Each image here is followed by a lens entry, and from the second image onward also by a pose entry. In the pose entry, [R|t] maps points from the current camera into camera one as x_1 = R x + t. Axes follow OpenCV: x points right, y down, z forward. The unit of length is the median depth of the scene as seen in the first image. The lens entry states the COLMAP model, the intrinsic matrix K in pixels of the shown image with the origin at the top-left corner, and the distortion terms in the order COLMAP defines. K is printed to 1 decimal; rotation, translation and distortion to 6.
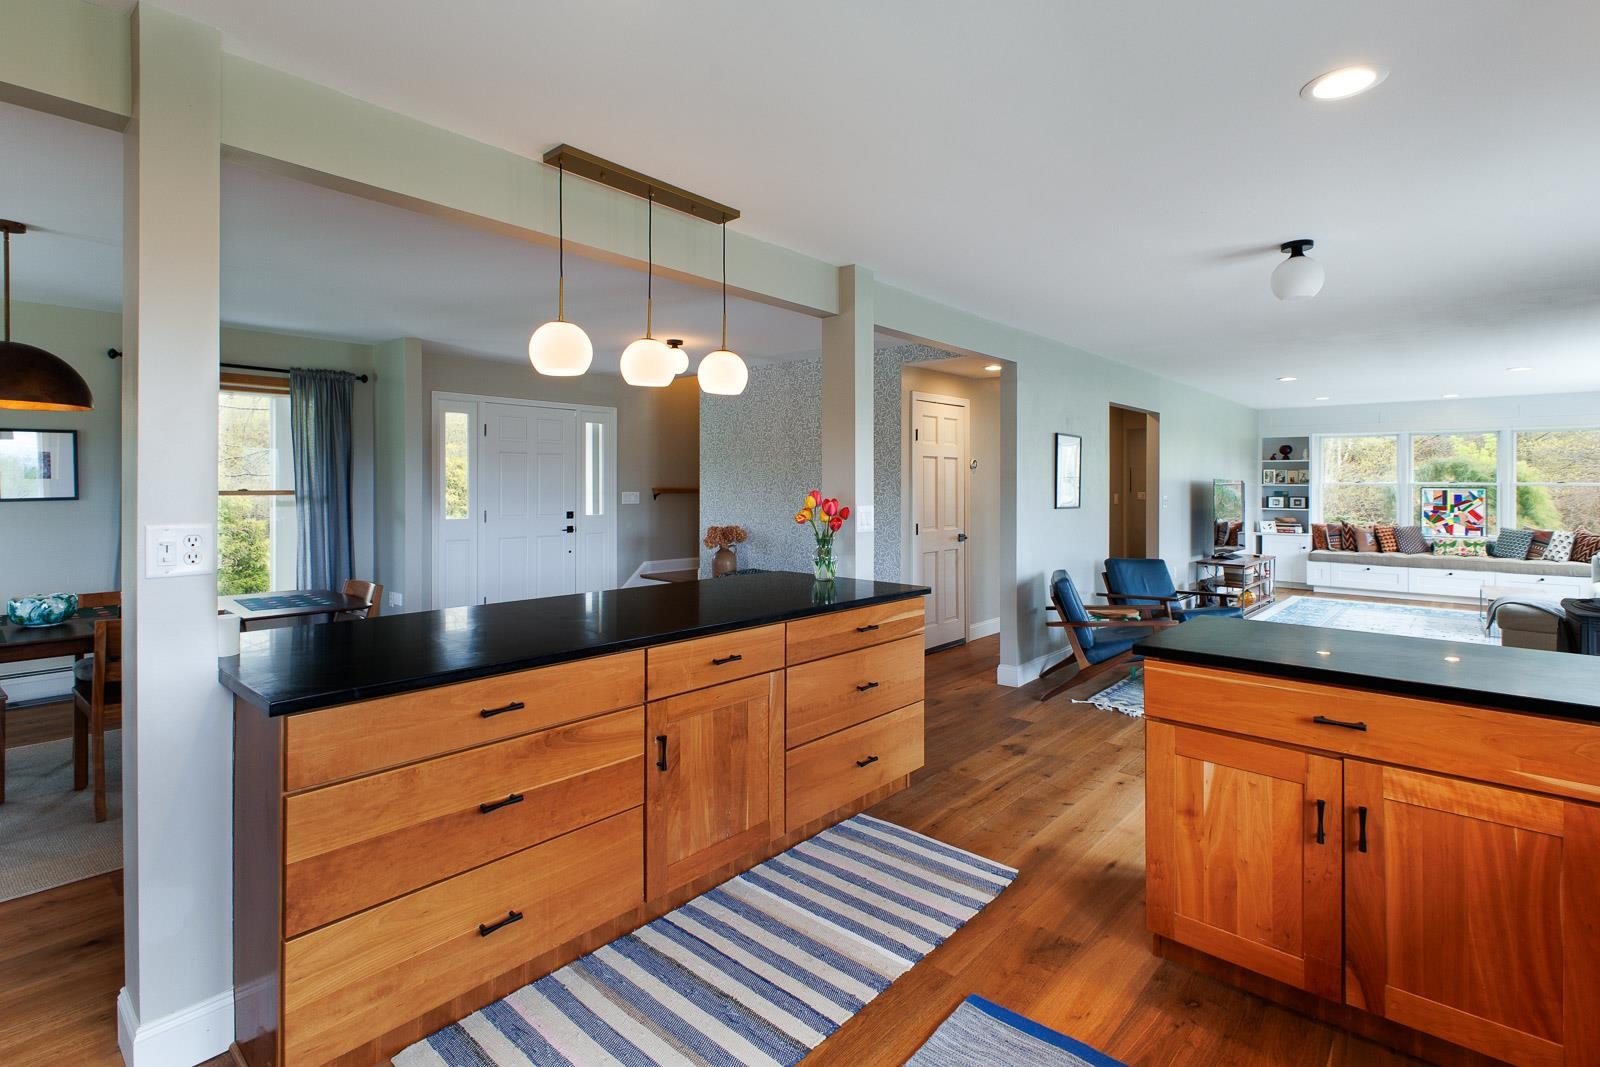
lens RADIAL K [[775.4, 0, 789.9], [0, 775.4, 487.3], [0, 0, 1]] dist [0.001289, 0.000688]
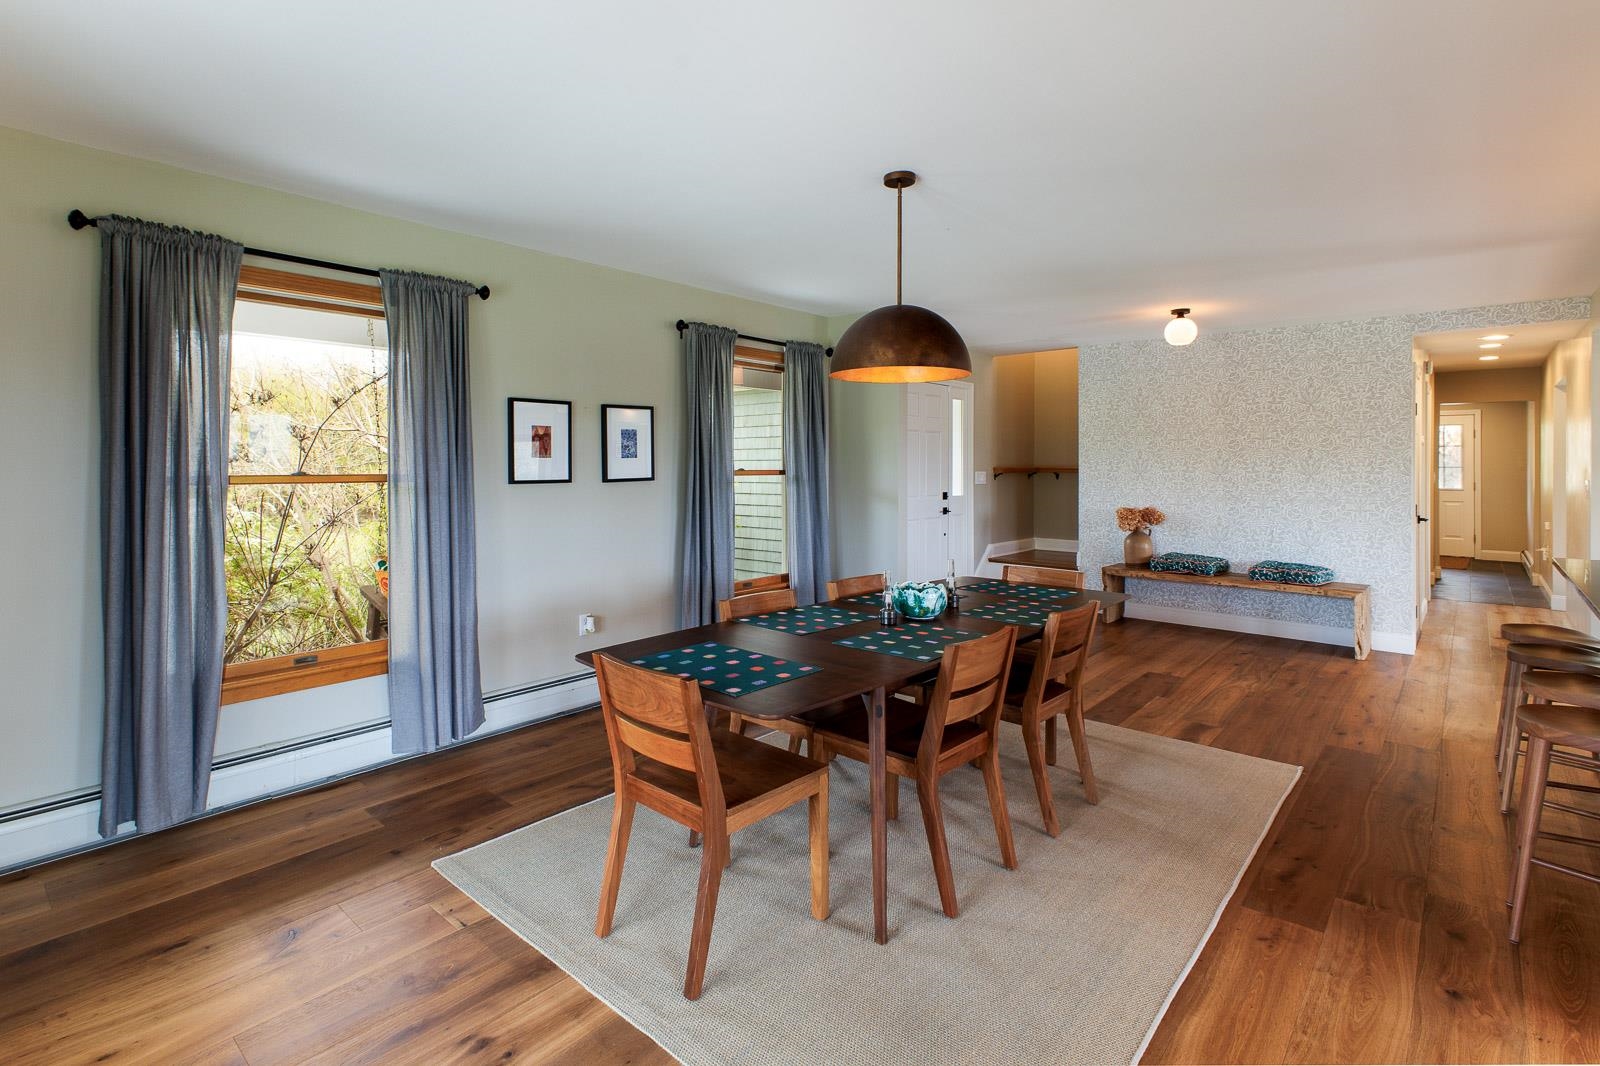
lens RADIAL K [[775.4, 0, 756.3], [0, 775.4, 461.8], [0, 0, 1]] dist [0.001289, 0.000688]
pose [[0.999864, -0.003380, -0.016165, -0.391016], [0.003254, 0.999964, -0.007828, 0.000403], [0.016191, 0.007774, 0.999839, 0.034373]]
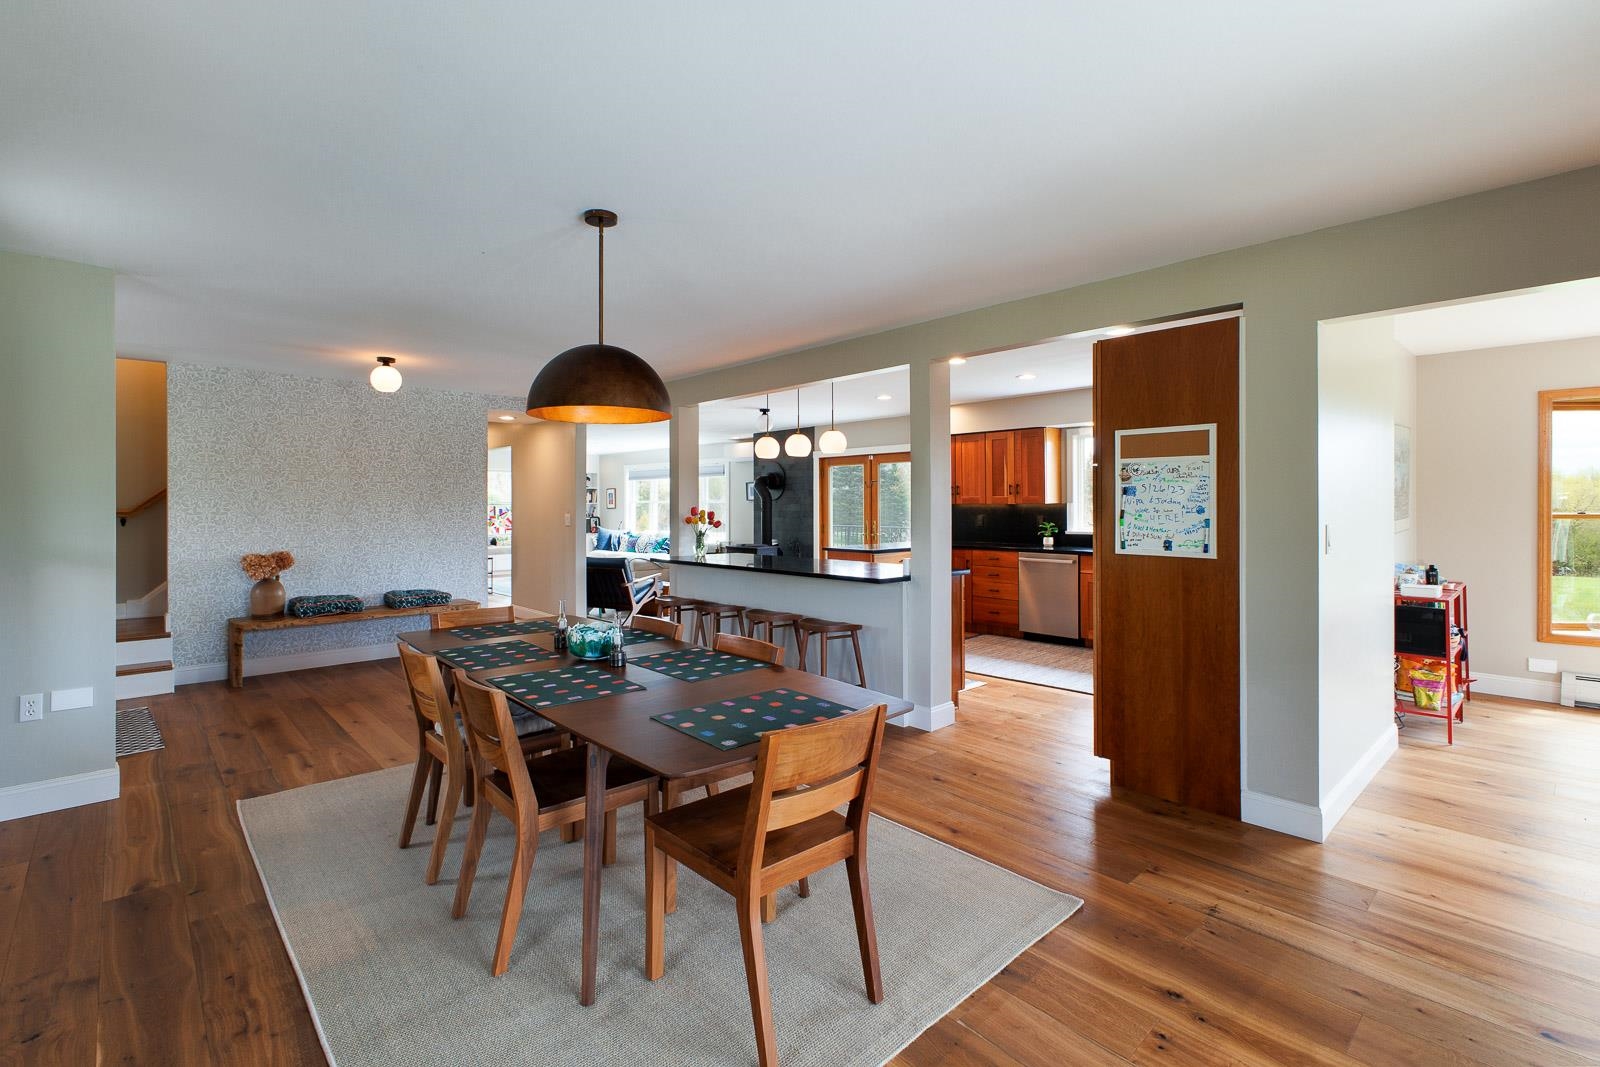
lens RADIAL K [[723.2, 0, 801.9], [0, 723.2, 513.8], [0, 0, 1]] dist [0.009054, -0.003666]
pose [[0.080078, -0.018415, 0.996618, -0.619732], [0.007525, 0.999812, 0.017869, -0.002641], [-0.996760, 0.006068, 0.080202, 0.245978]]
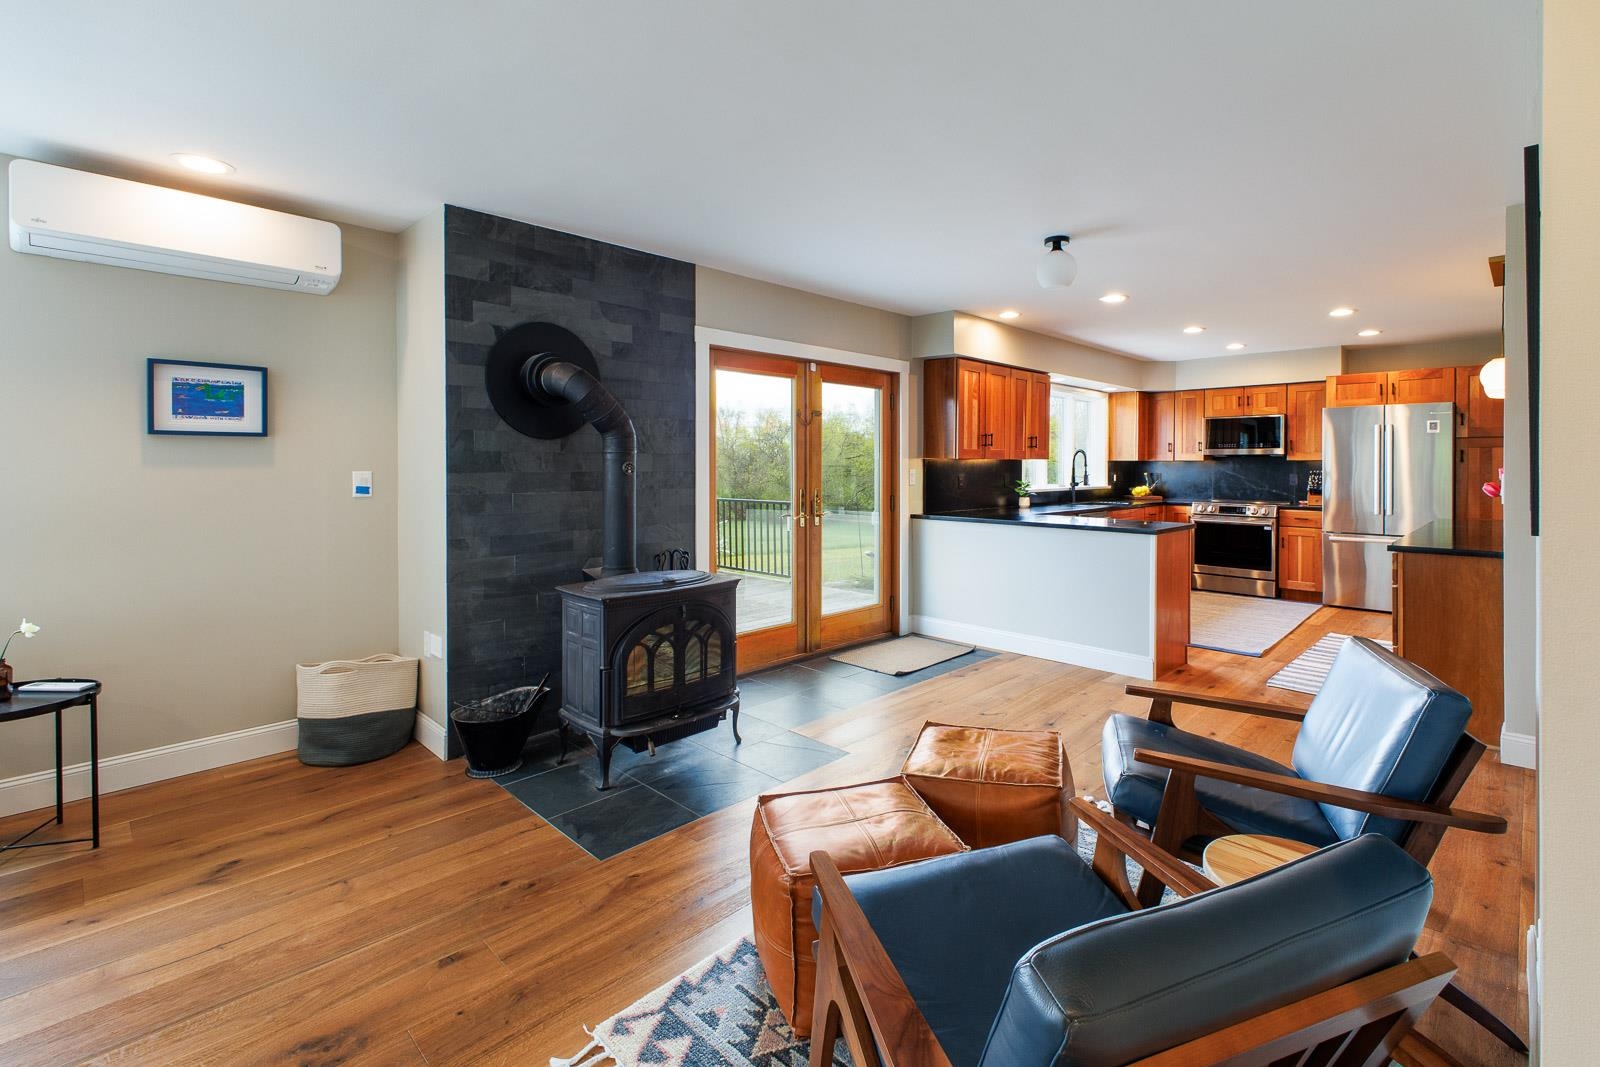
lens RADIAL K [[723.2, 0, 832.3], [0, 723.2, 482.3], [0, 0, 1]] dist [0.009054, -0.003666]
pose [[-0.999430, -0.007666, 0.032890, 0.342342], [-0.006727, 0.999569, 0.028563, 0.005947], [-0.033095, 0.028326, -0.999051, 0.743321]]
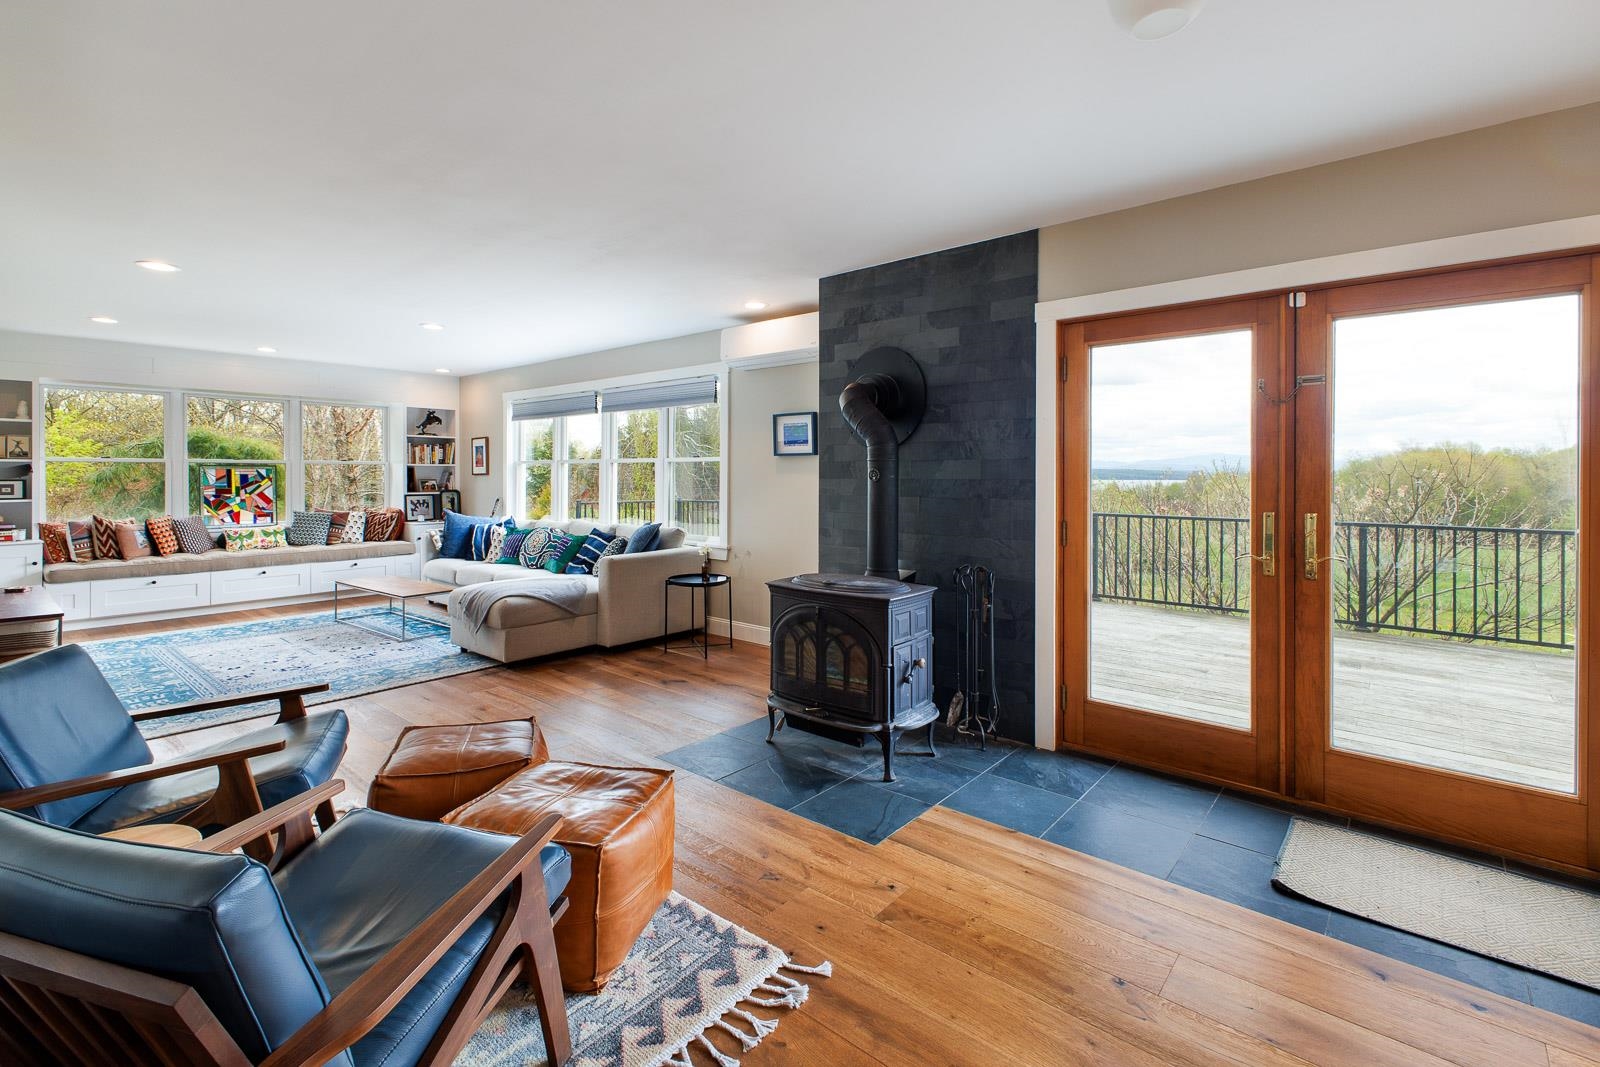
lens RADIAL K [[723.2, 0, 799.6], [0, 723.2, 479.4], [0, 0, 1]] dist [0.009054, -0.003666]
pose [[-0.024054, -0.012593, 0.999631, 0.085263], [0.003151, 0.999915, 0.012672, 0.007284], [-0.999706, 0.003455, -0.024013, 0.440040]]
